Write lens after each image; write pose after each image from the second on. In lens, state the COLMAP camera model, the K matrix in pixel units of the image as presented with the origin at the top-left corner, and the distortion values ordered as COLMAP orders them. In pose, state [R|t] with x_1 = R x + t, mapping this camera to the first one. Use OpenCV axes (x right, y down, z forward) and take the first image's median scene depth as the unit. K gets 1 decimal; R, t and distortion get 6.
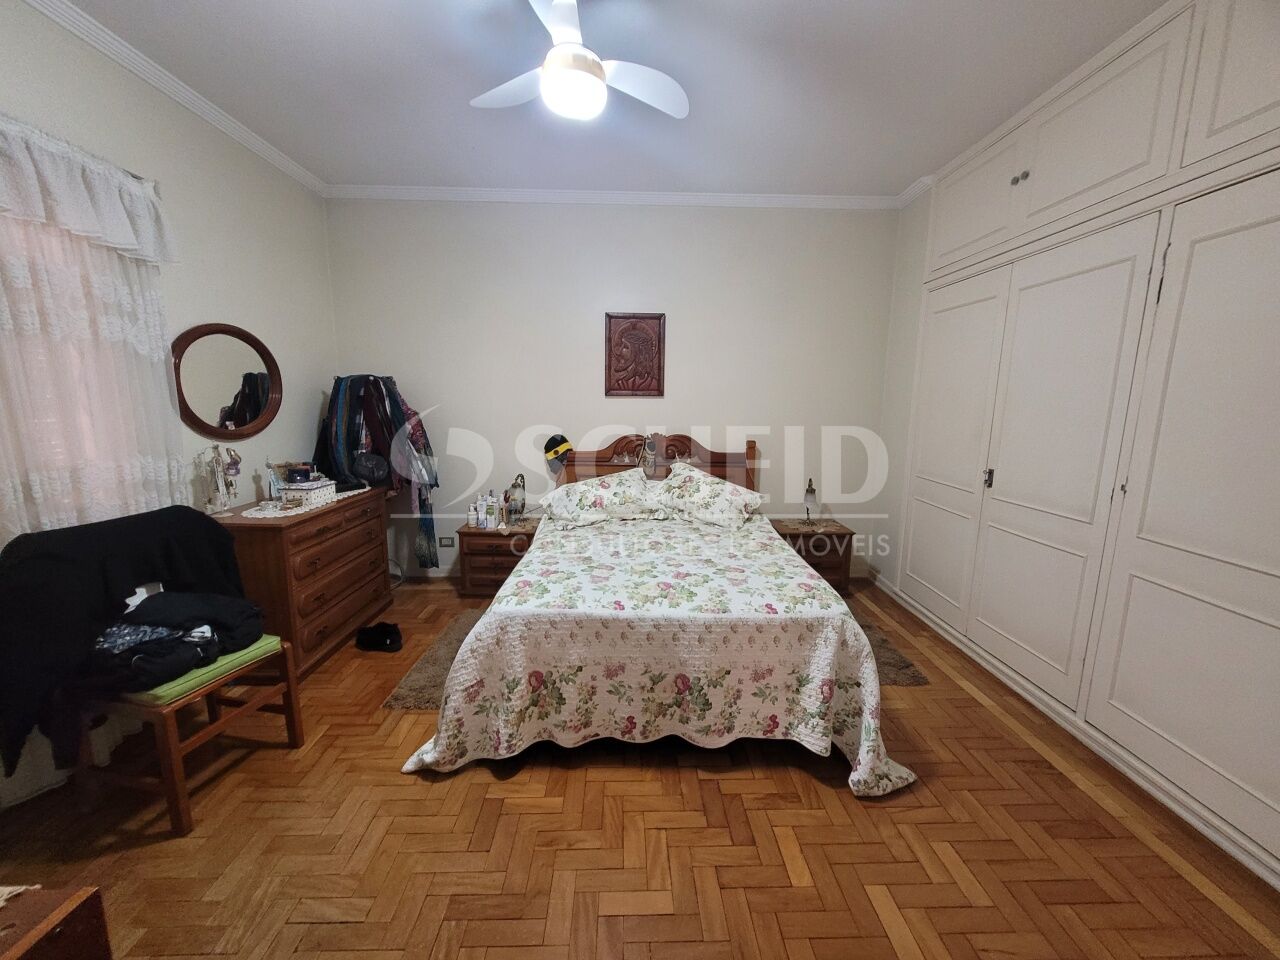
lens RADIAL K [[500.5, 0, 640.7], [0, 500.5, 479.2], [0, 0, 1]] dist [0.004145, -0.000518]
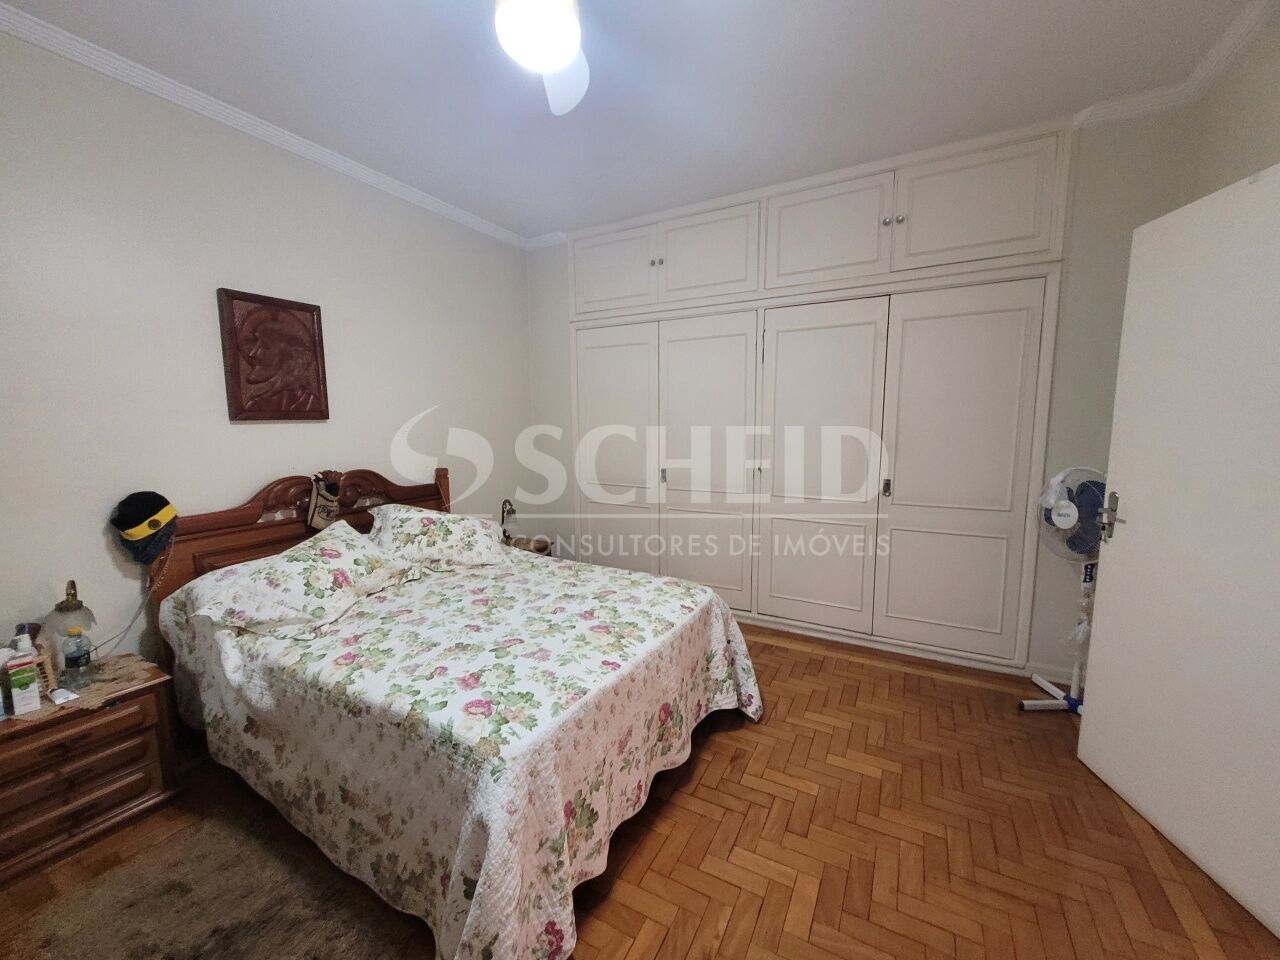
lens RADIAL K [[500.5, 0, 641.5], [0, 500.5, 482.0], [0, 0, 1]] dist [0.004145, -0.000518]
pose [[0.499436, -0.121749, 0.857753, -0.549180], [0.150580, 0.987206, 0.052447, -0.070196], [-0.853164, 0.102966, 0.511379, 0.380003]]
